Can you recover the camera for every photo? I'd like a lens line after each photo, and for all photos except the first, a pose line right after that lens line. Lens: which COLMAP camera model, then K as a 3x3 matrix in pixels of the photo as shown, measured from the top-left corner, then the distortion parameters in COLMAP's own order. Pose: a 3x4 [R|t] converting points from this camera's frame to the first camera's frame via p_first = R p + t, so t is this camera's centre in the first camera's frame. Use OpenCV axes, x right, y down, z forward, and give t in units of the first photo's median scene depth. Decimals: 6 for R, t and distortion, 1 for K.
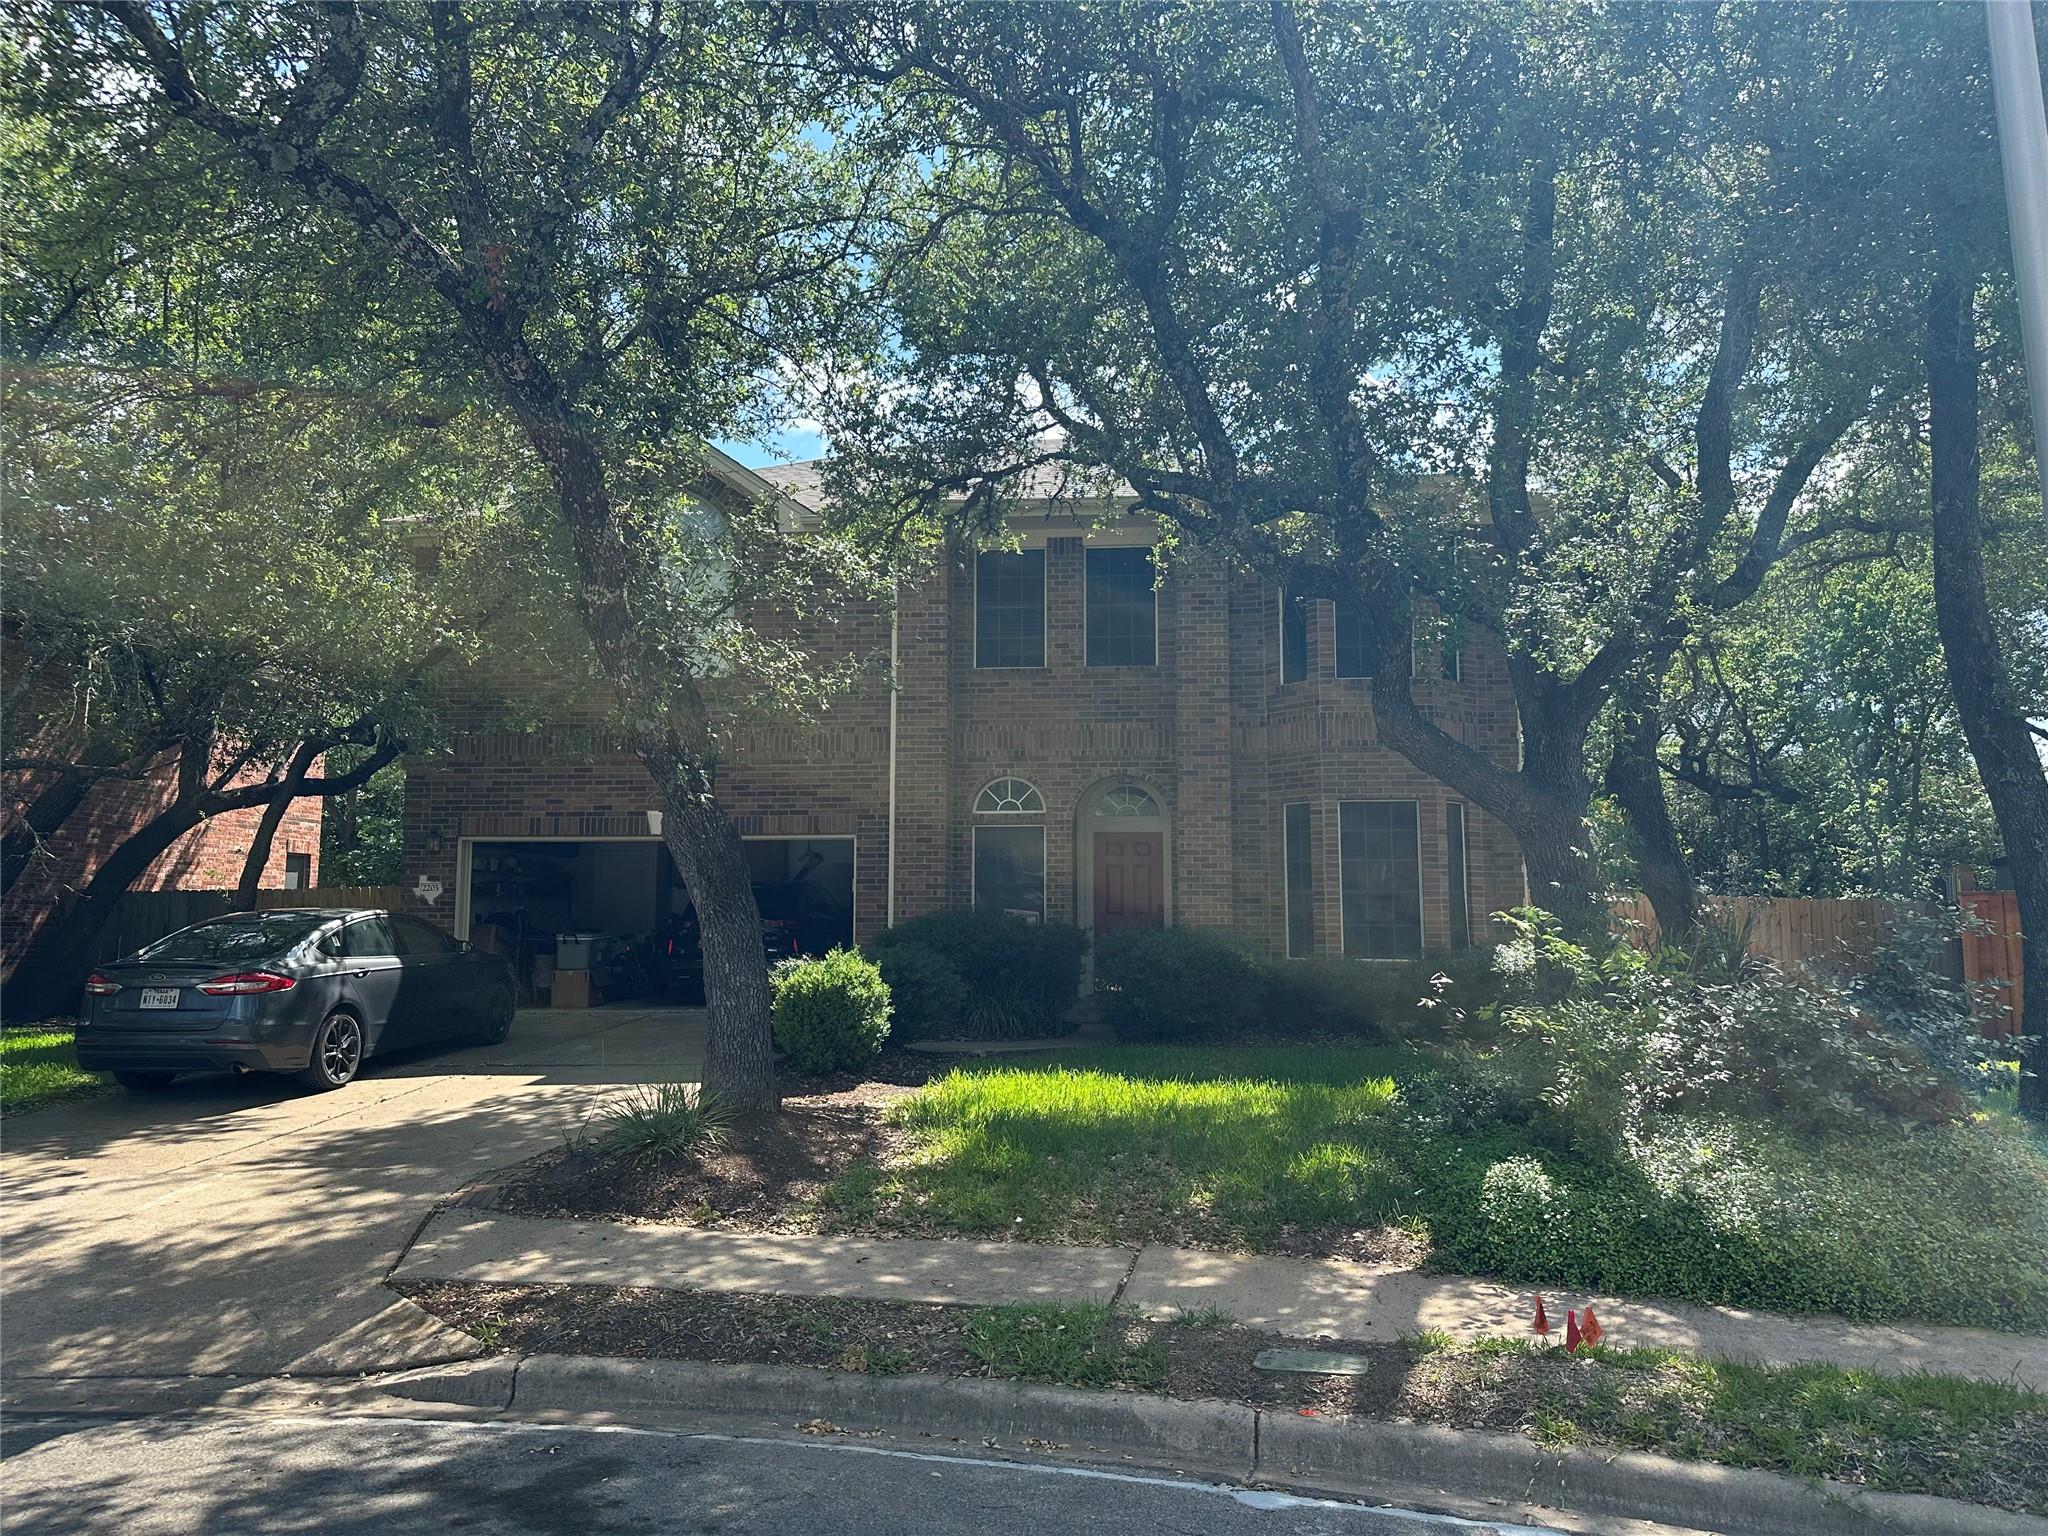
lens RADIAL K [[1409.0, 0, 1024.0], [0, 1409.0, 768.0], [0, 0, 1]] dist [0.020938, -0.043317]
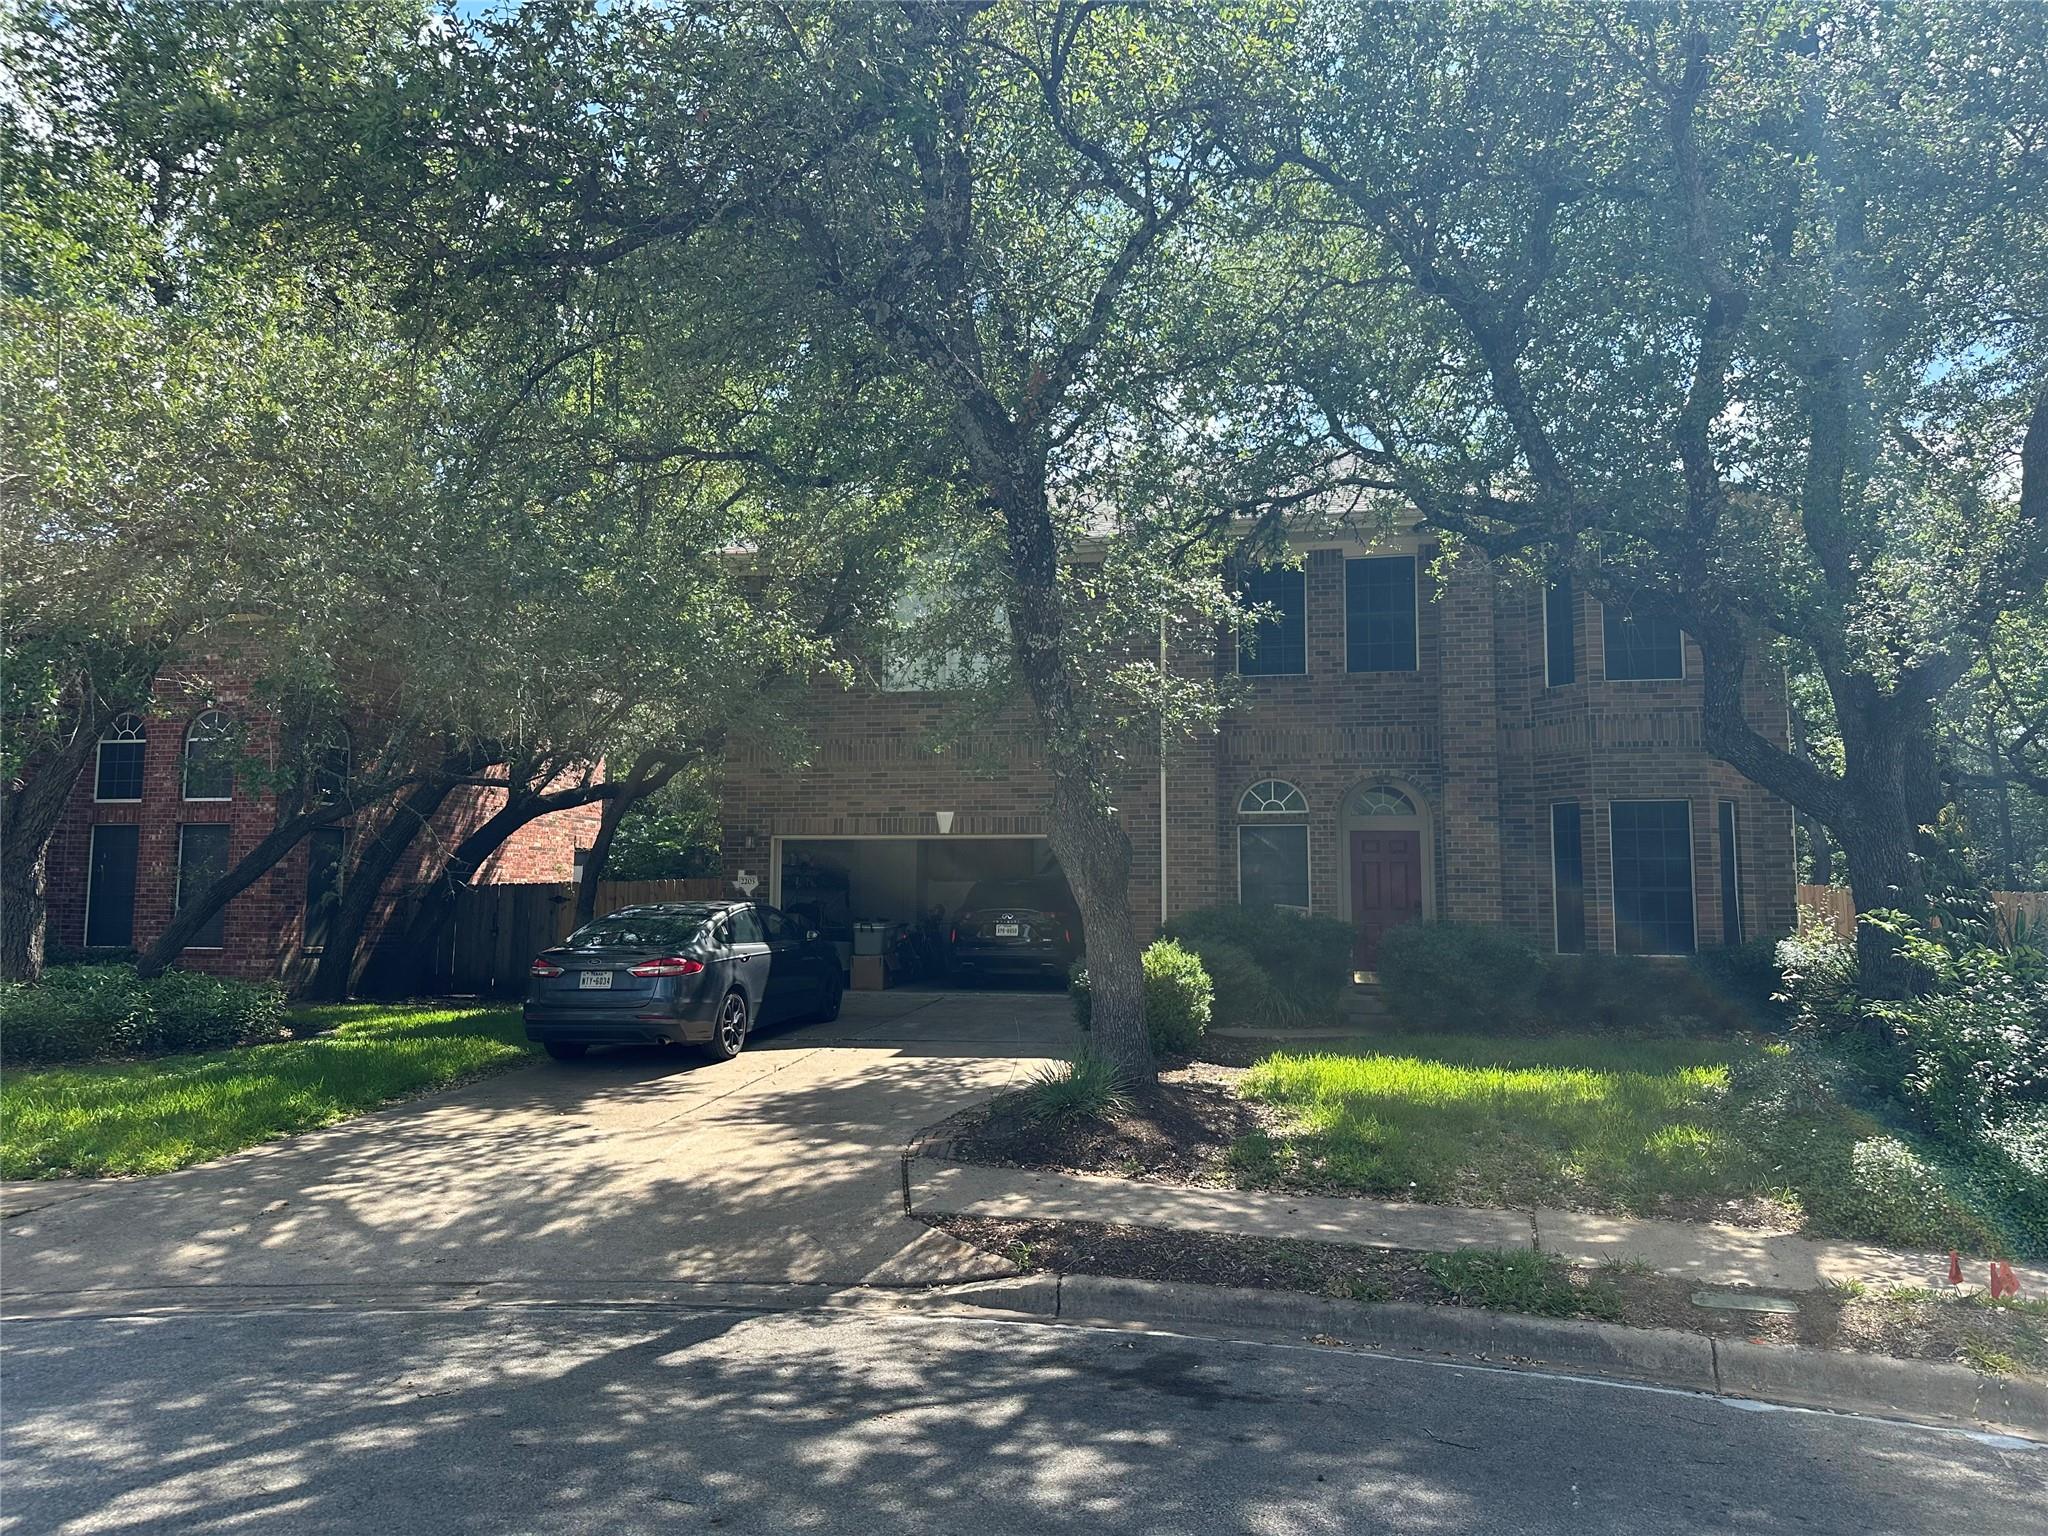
lens RADIAL K [[1391.2, 0, 1024.0], [0, 1391.2, 768.0], [0, 0, 1]] dist [0.004628, -0.019937]
pose [[0.992508, -0.008047, -0.121917, -0.222228], [0.008776, 0.999947, 0.005444, -0.028554], [0.121866, -0.006473, 0.992525, -0.187492]]
